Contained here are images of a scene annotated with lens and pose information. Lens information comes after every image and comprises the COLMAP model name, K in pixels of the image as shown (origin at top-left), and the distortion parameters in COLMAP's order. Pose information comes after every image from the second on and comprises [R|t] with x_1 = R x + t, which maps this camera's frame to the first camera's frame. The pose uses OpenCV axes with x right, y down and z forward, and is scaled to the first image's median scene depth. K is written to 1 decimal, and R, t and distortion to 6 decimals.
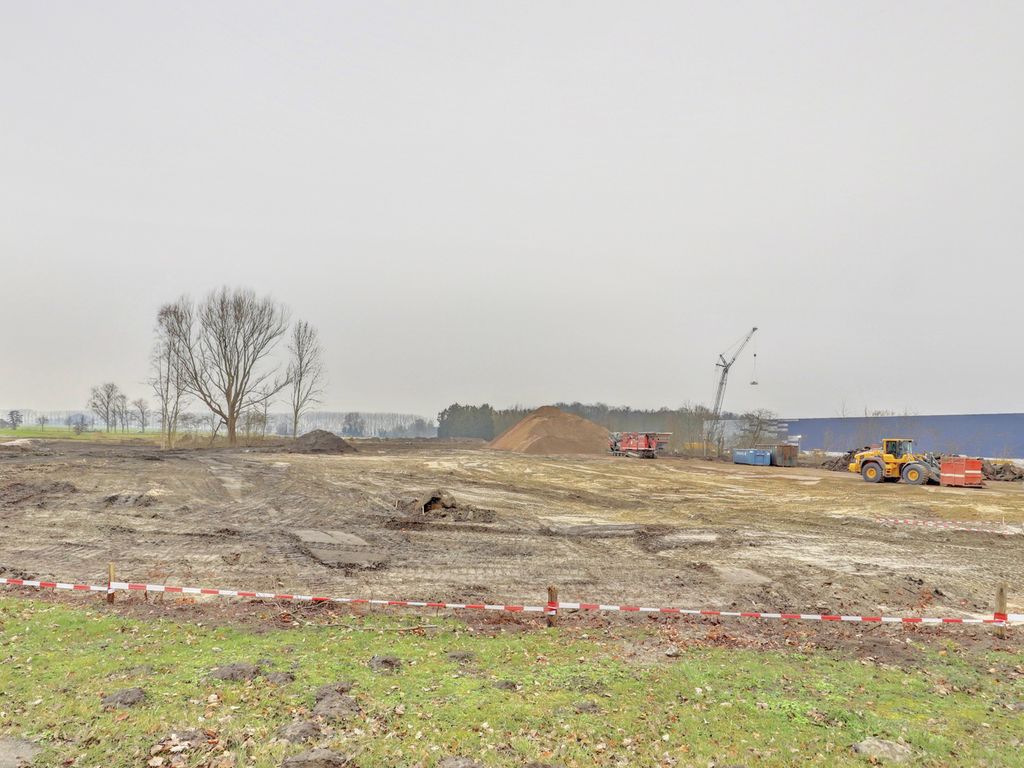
lens RADIAL K [[634.9, 0, 492.2], [0, 634.9, 417.0], [0, 0, 1]] dist [-0.030623, -0.000286]
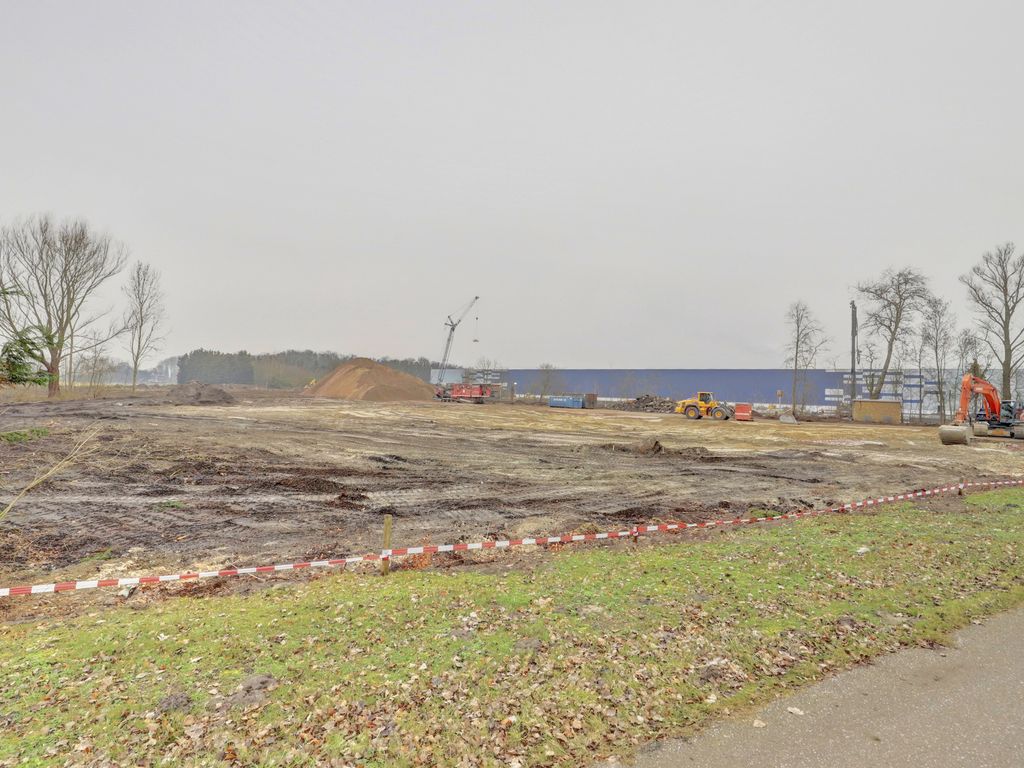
lens RADIAL K [[560.6, 0, 512.0], [0, 560.6, 384.0], [0, 0, 1]] dist [-0.020649, 0.000552]
pose [[0.853524, 0.001386, 0.521051, -0.270376], [-0.020965, 0.999278, 0.031684, -0.010600], [-0.520631, -0.037968, 0.852937, 0.015053]]
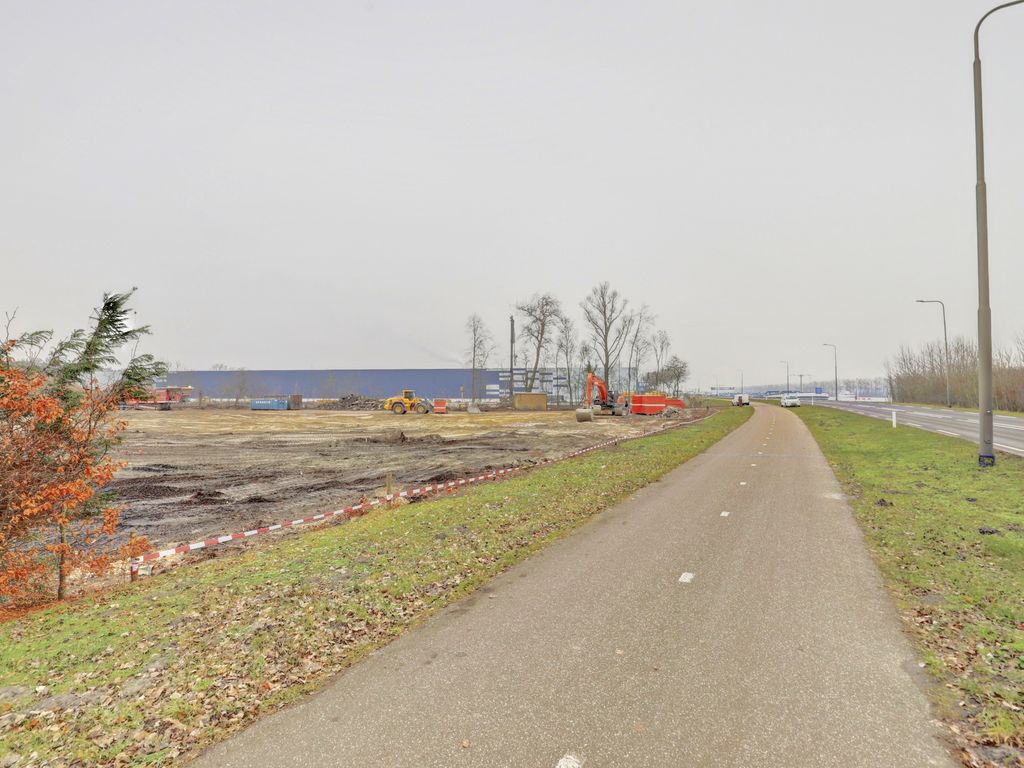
lens RADIAL K [[542.0, 0, 512.0], [0, 542.0, 384.0], [0, 0, 1]] dist [-0.026339, -0.000235]
pose [[0.433341, -0.016460, 0.901080, -0.347074], [-0.012738, 0.999621, 0.024386, -0.014022], [-0.901140, -0.022045, 0.432967, 0.009676]]
